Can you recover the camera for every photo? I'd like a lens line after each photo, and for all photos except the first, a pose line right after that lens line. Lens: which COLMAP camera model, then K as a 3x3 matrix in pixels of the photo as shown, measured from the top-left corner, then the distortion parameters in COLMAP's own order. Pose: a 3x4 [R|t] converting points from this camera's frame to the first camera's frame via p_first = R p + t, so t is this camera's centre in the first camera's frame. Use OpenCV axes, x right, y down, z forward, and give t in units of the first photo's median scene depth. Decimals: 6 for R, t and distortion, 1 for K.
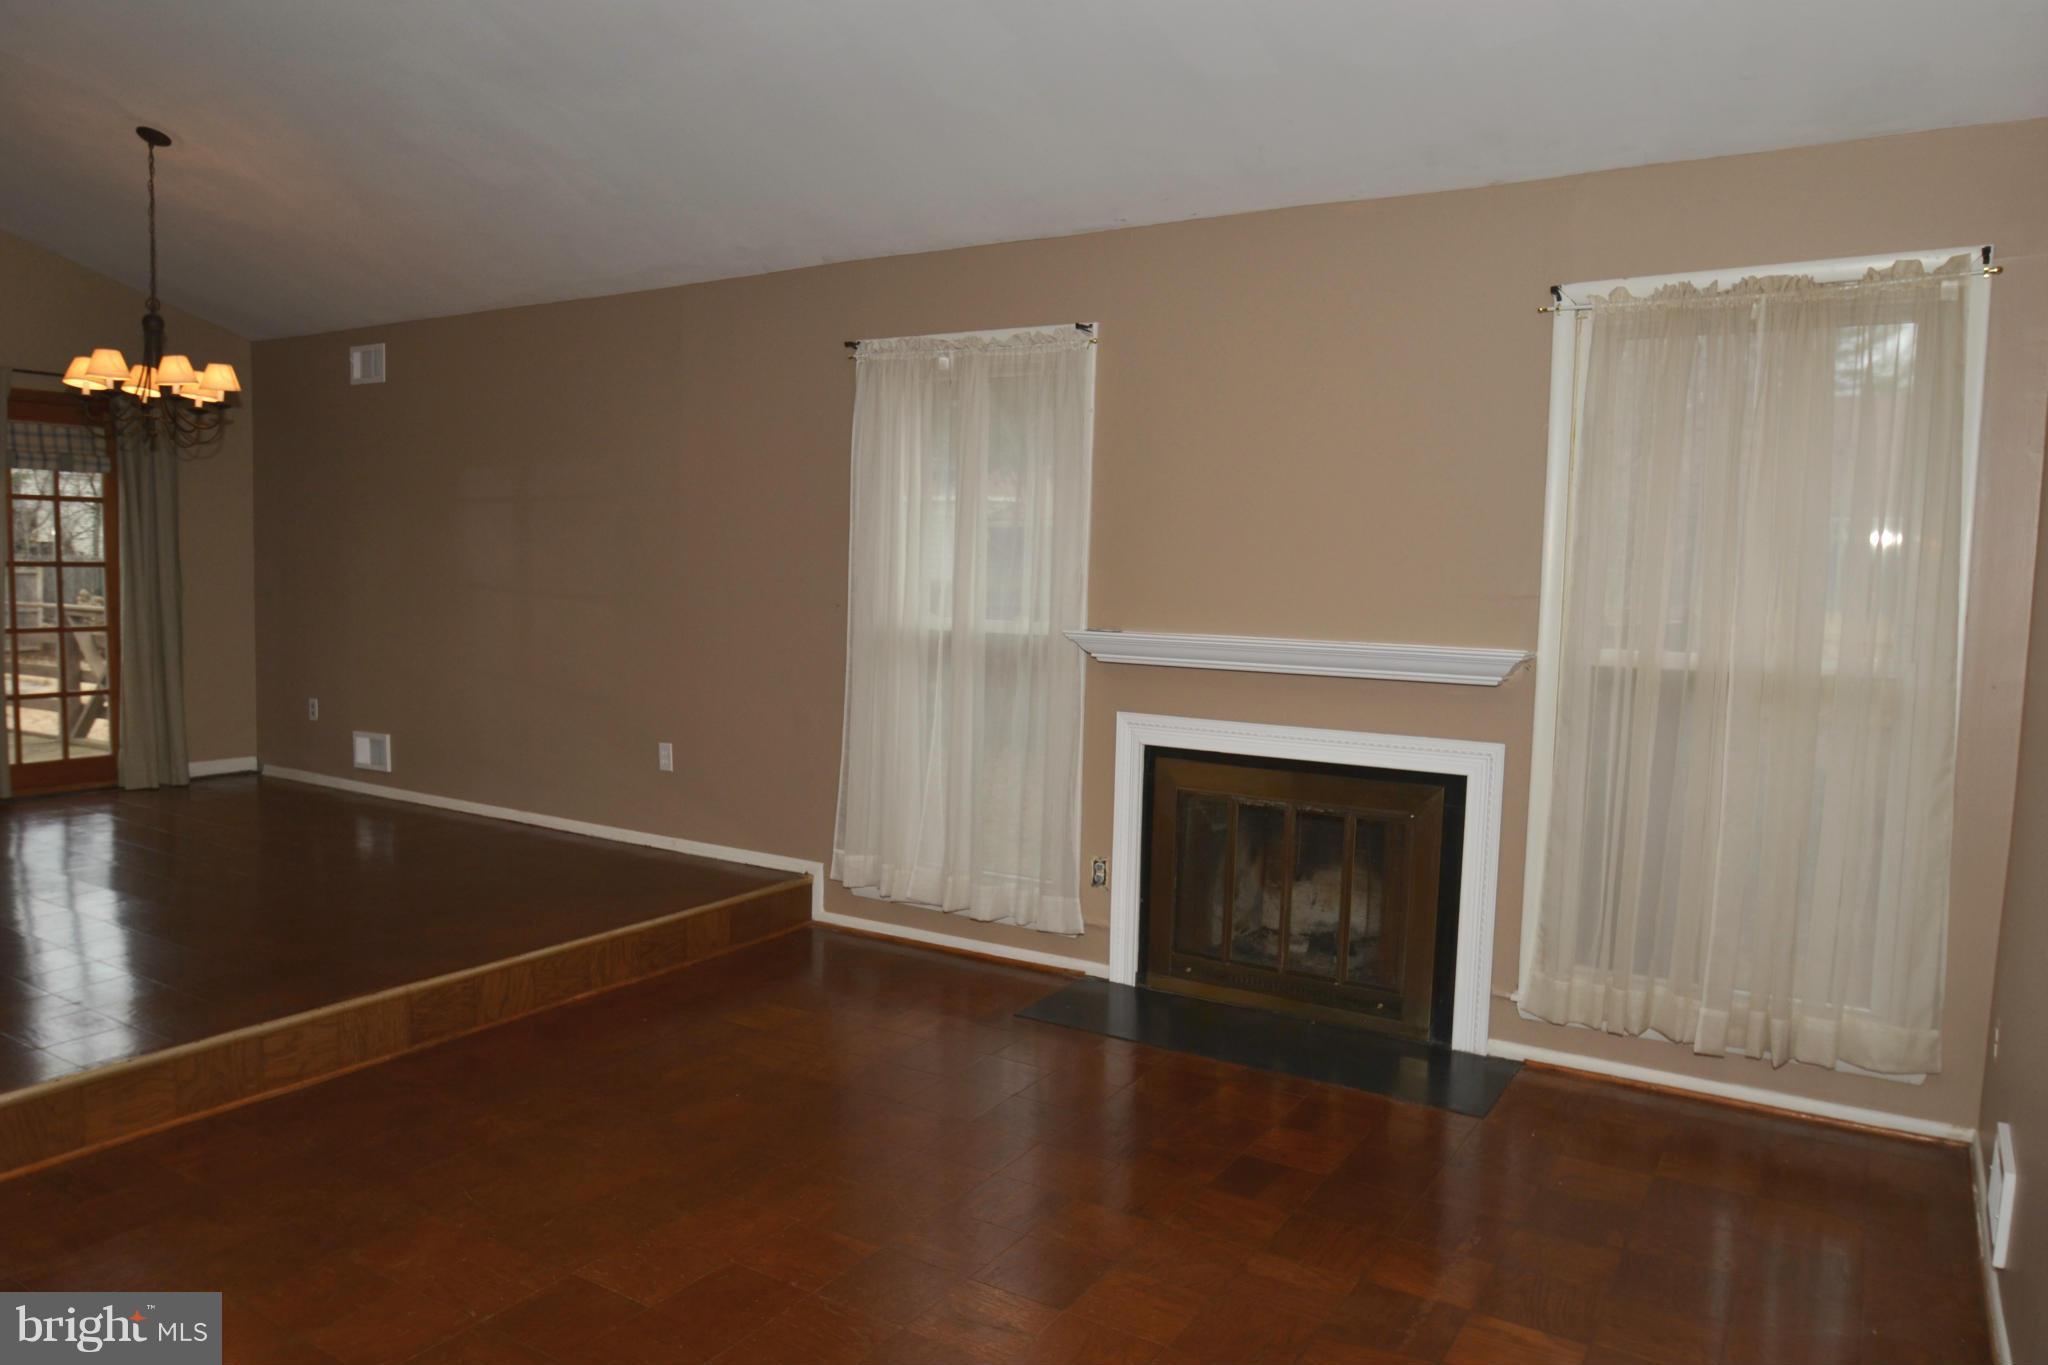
lens RADIAL K [[1375.7, 0, 1023.4], [0, 1375.7, 687.1], [0, 0, 1]] dist [-0.024888, 0.001586]
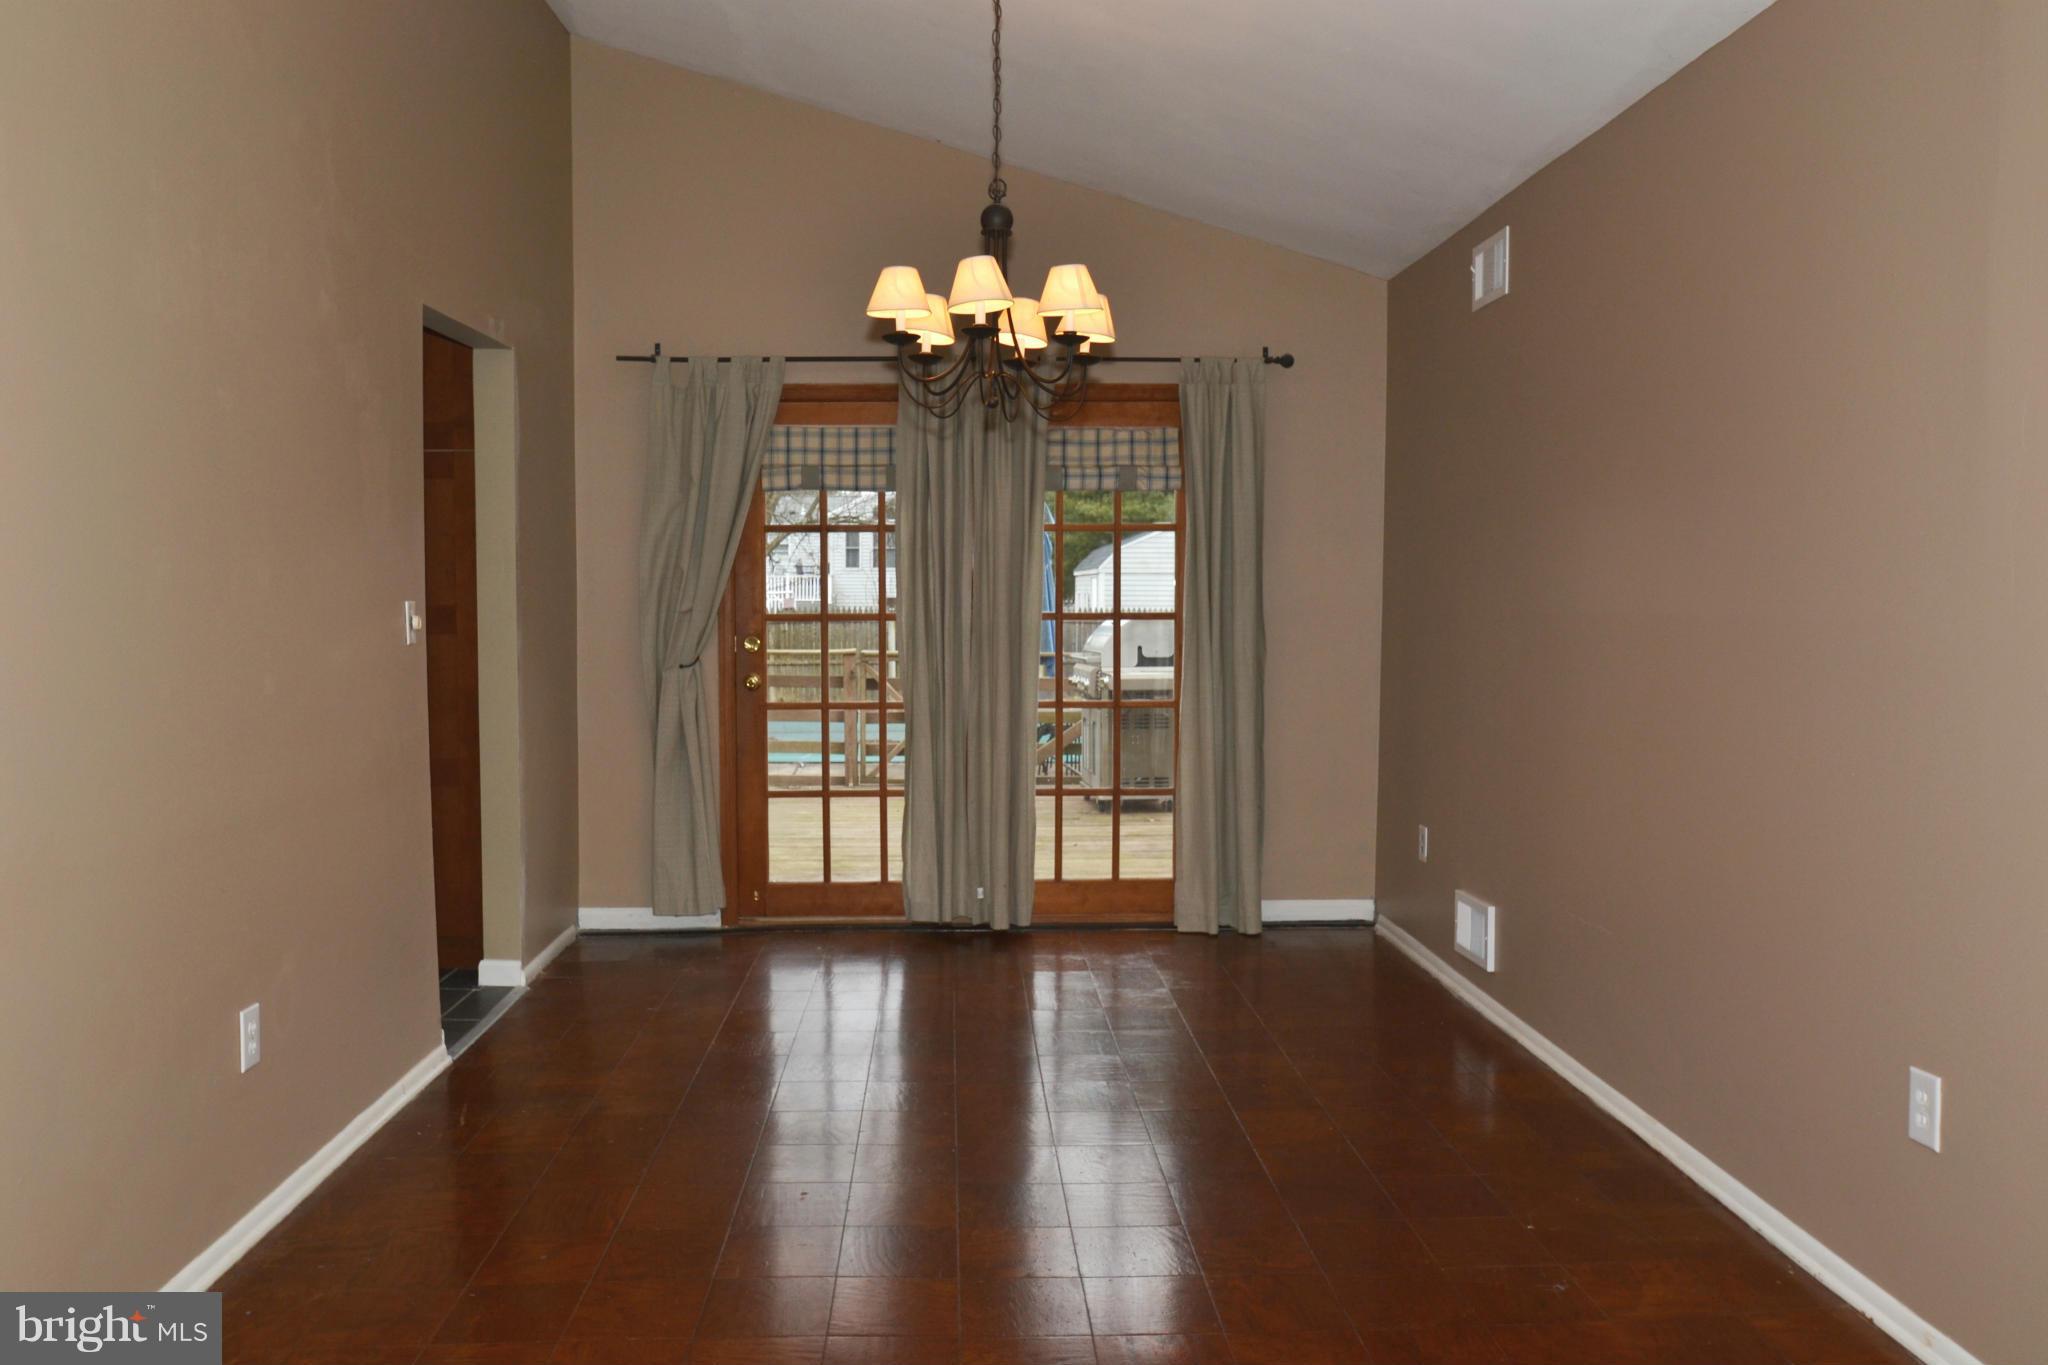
lens RADIAL K [[1528.9, 0, 1026.6], [0, 1528.9, 682.3], [0, 0, 1]] dist [0.003441, 0.001745]
pose [[0.565867, 0.023515, -0.824161, -0.048619], [-0.058775, 0.998201, -0.011874, -0.040899], [0.822399, 0.055159, 0.566231, 0.481227]]
